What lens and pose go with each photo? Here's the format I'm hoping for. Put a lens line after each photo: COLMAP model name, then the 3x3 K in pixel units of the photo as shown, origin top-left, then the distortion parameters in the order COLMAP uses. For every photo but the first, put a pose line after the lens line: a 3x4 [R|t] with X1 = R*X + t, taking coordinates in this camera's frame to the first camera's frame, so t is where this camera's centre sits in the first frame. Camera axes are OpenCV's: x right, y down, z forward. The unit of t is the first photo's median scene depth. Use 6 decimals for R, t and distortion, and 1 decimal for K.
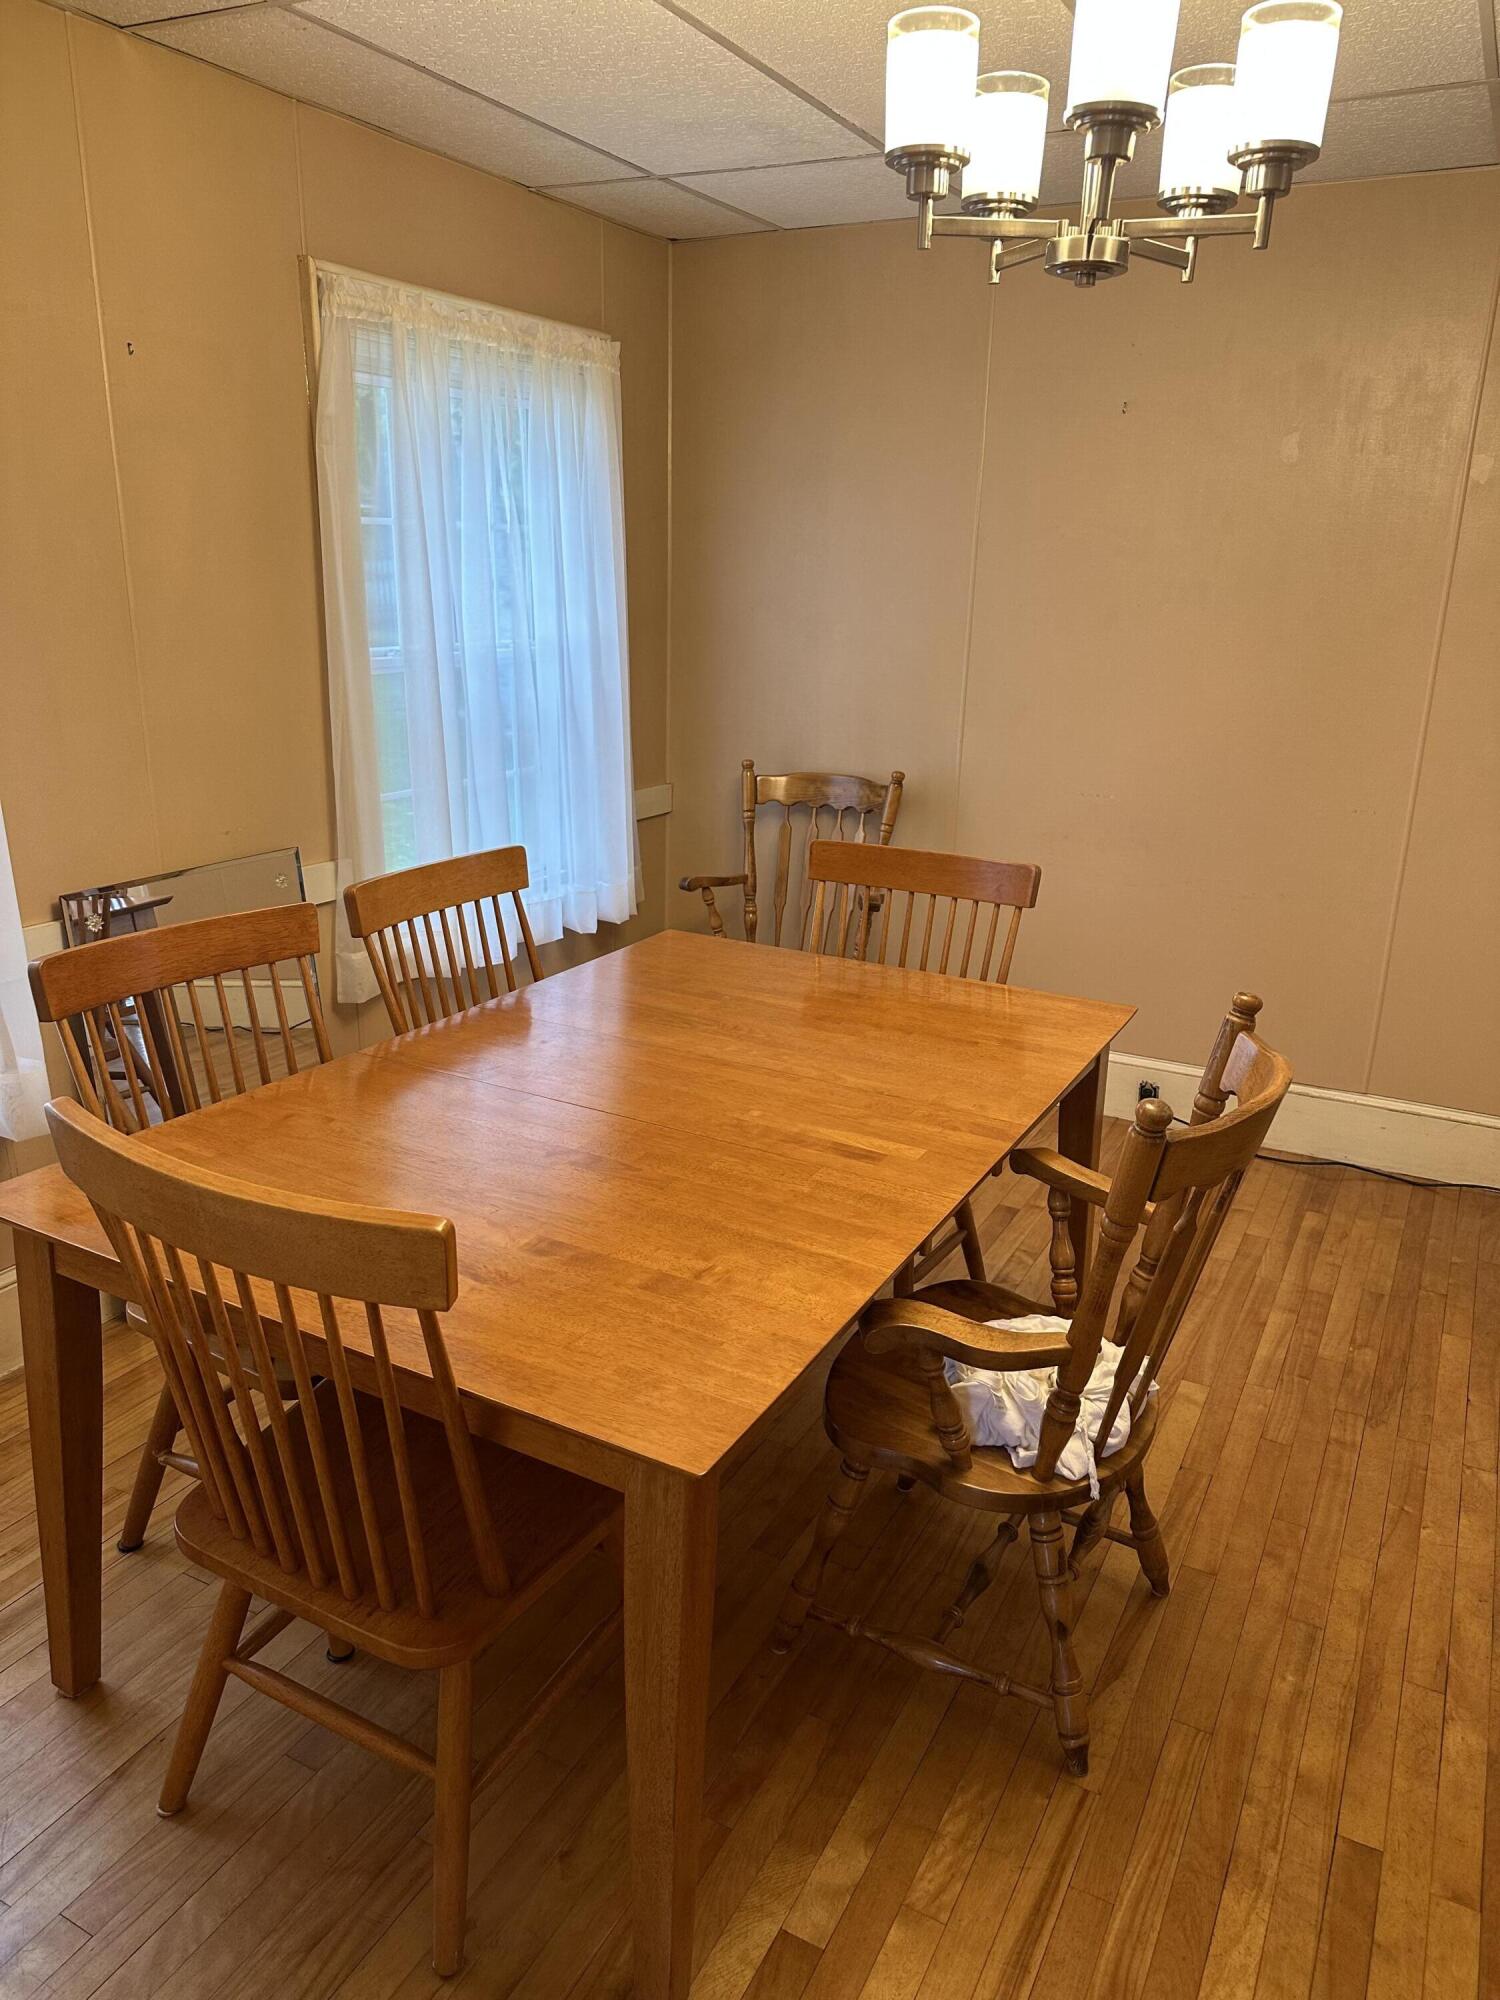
lens RADIAL K [[1389.5, 0, 750.0], [0, 1389.5, 1000.0], [0, 0, 1]] dist [-0.000912, -0.000859]
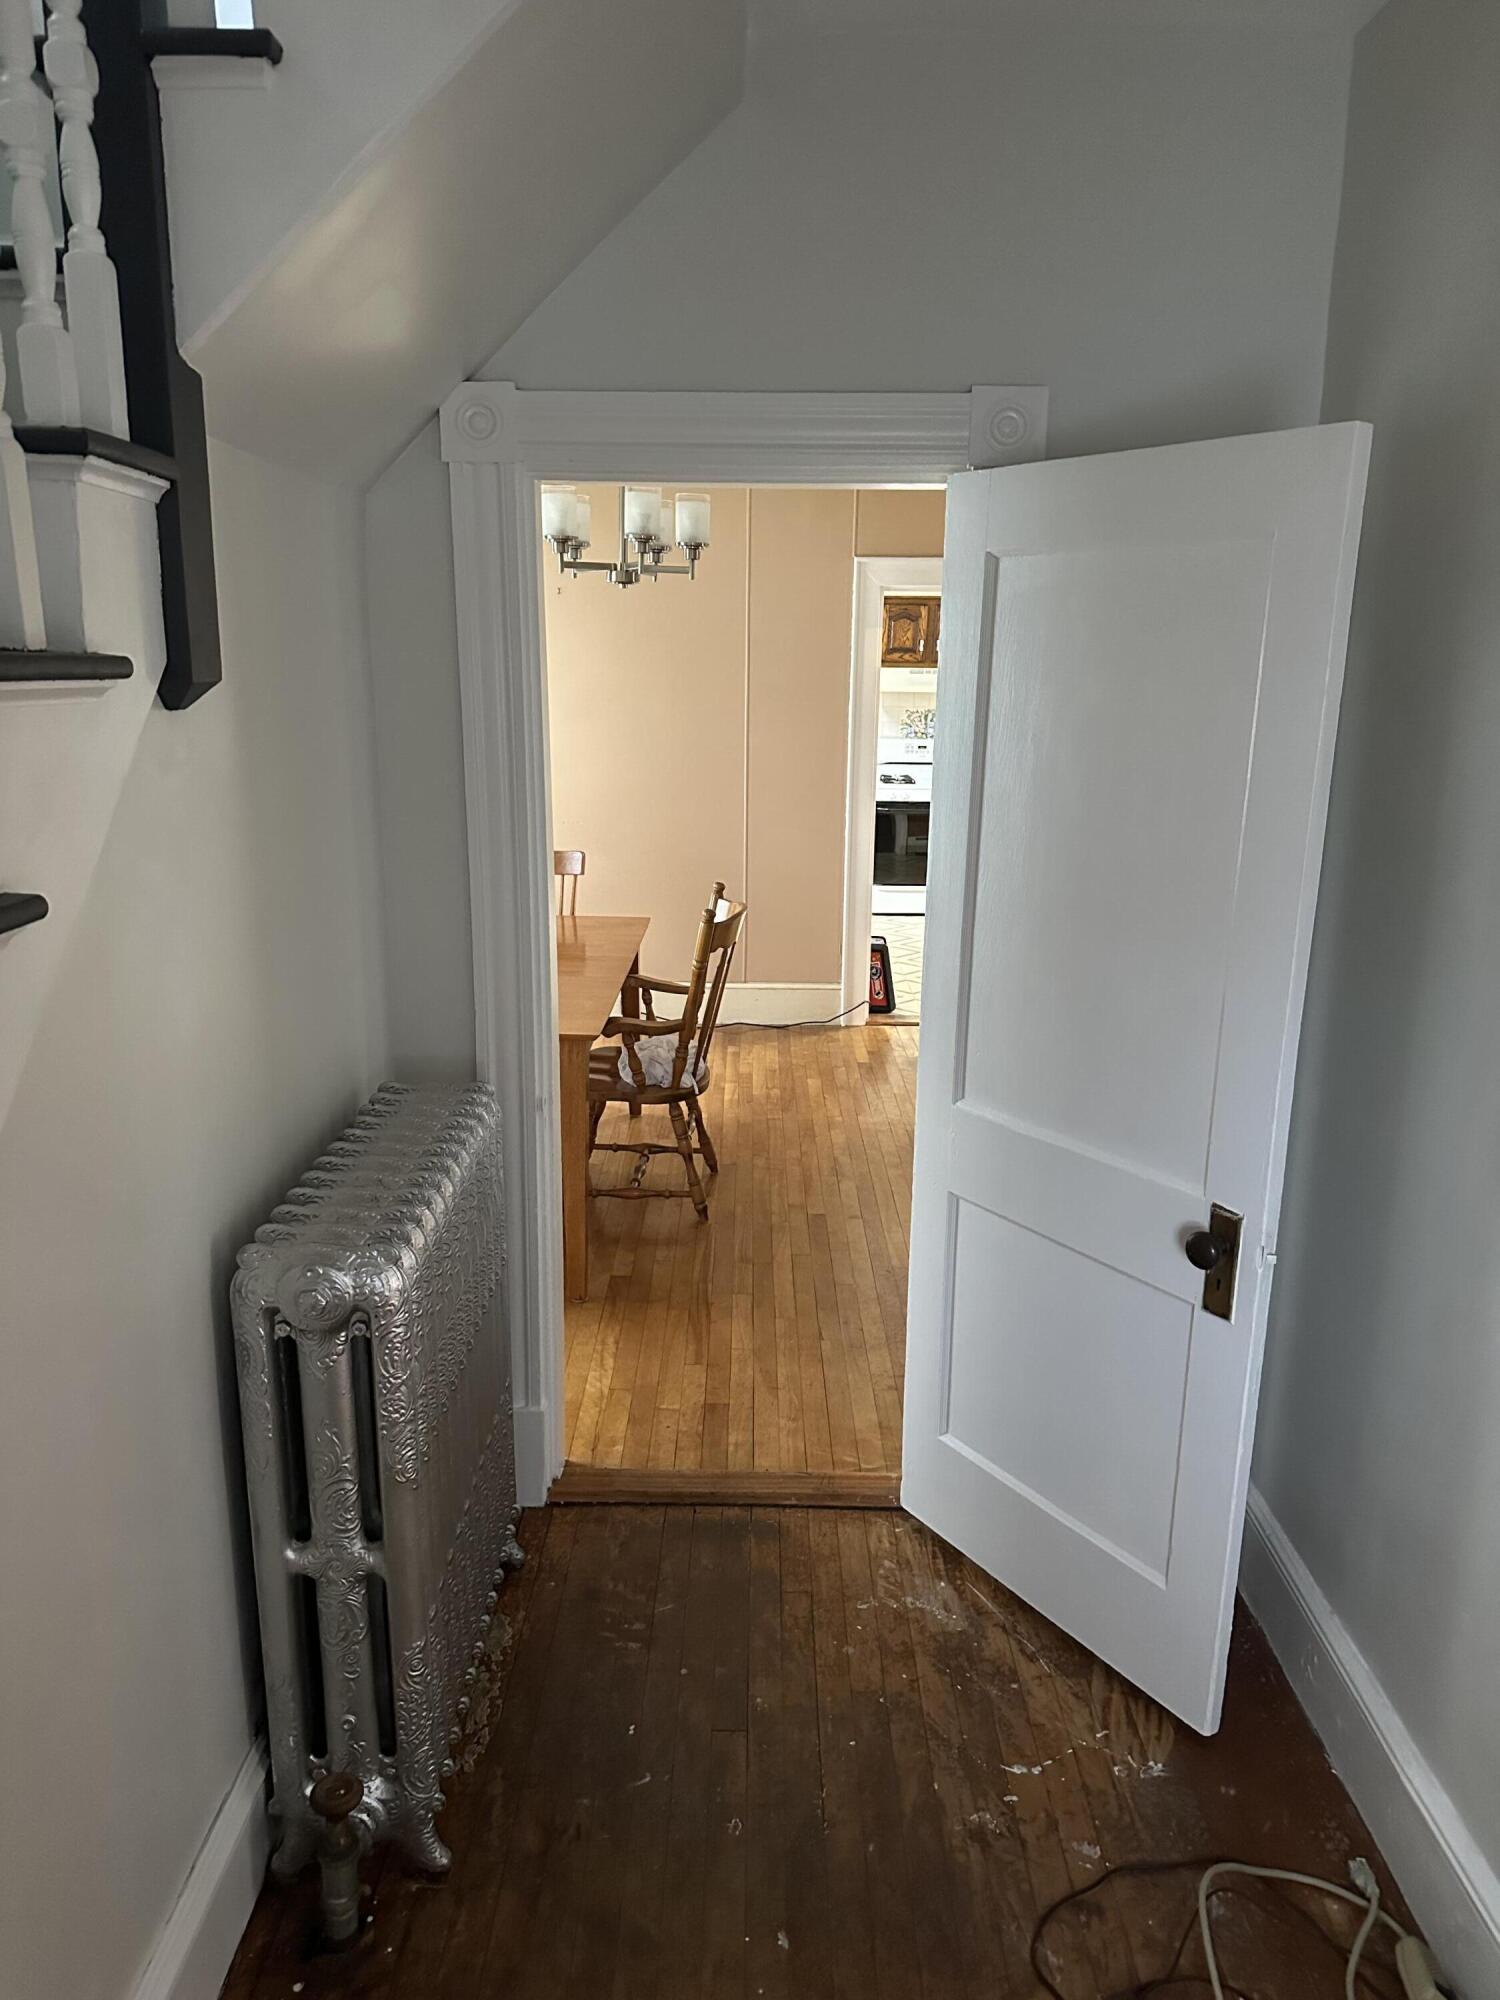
lens RADIAL K [[1389.5, 0, 750.0], [0, 1389.5, 1000.0], [0, 0, 1]] dist [-0.000912, -0.000859]
pose [[0.880758, -0.122553, 0.457434, -0.588454], [0.147629, 0.988854, -0.019323, 0.209558], [-0.449967, 0.084549, 0.889034, -0.922286]]
